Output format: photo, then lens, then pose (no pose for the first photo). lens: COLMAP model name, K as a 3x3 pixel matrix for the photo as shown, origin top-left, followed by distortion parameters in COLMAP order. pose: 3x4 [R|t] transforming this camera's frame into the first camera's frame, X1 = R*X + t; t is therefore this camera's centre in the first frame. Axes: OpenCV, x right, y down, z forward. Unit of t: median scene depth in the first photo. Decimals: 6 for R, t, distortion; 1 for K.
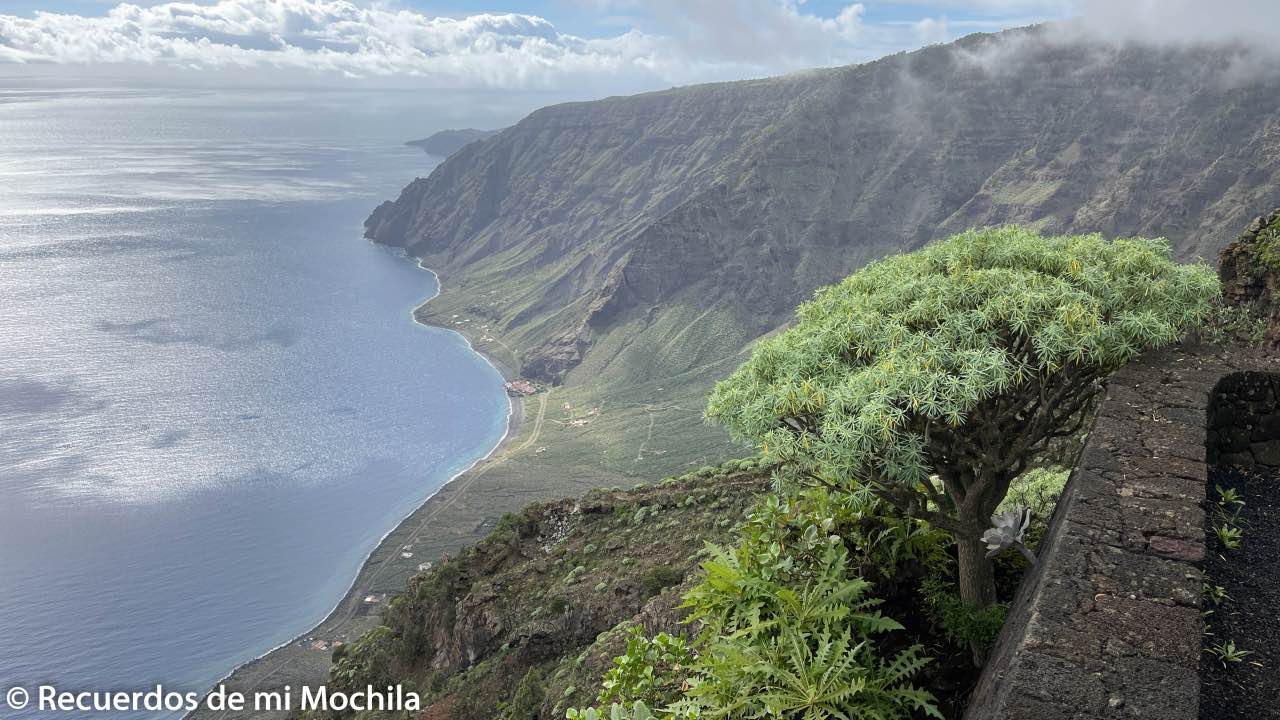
lens RADIAL K [[991.4, 0, 639.9], [0, 991.4, 358.8], [0, 0, 1]] dist [0.029702, -0.012265]
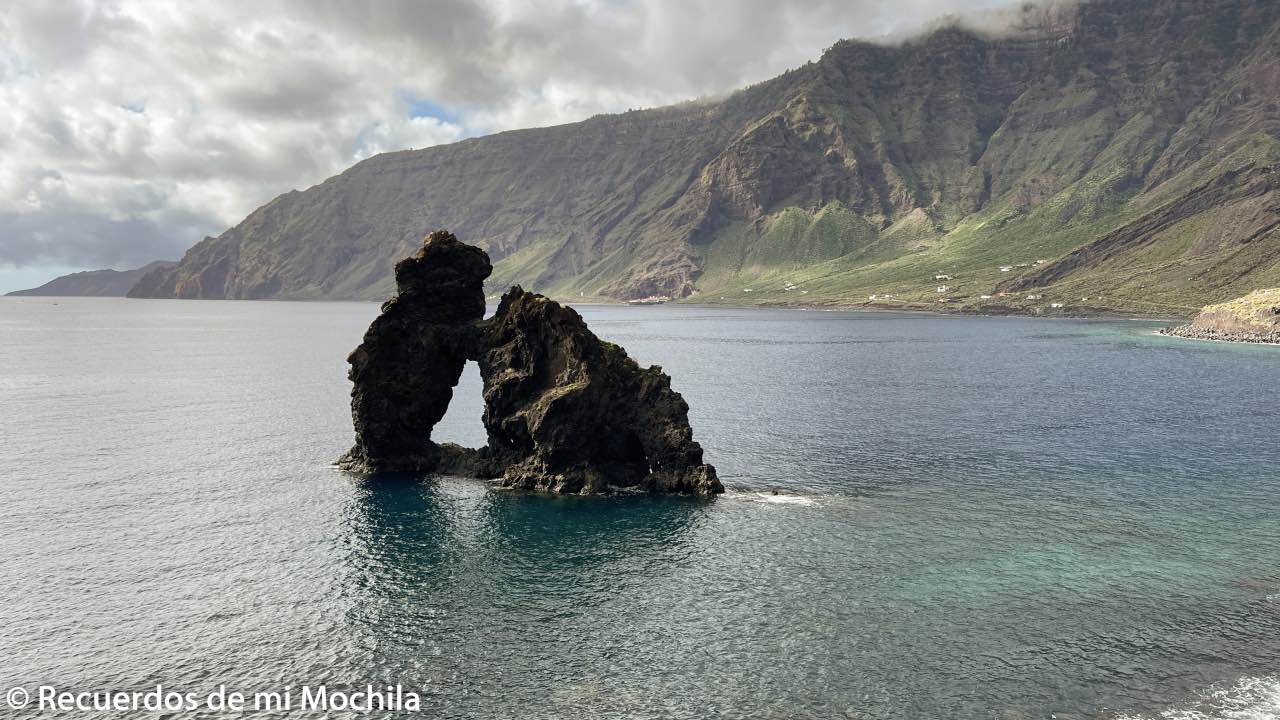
lens RADIAL K [[991.4, 0, 639.3], [0, 991.4, 358.9], [0, 0, 1]] dist [0.029702, -0.012265]
pose [[0.872190, -0.027179, 0.488412, -0.501044], [0.152663, 0.963710, -0.218991, 0.242286], [-0.464735, 0.265564, 0.844688, 0.258405]]
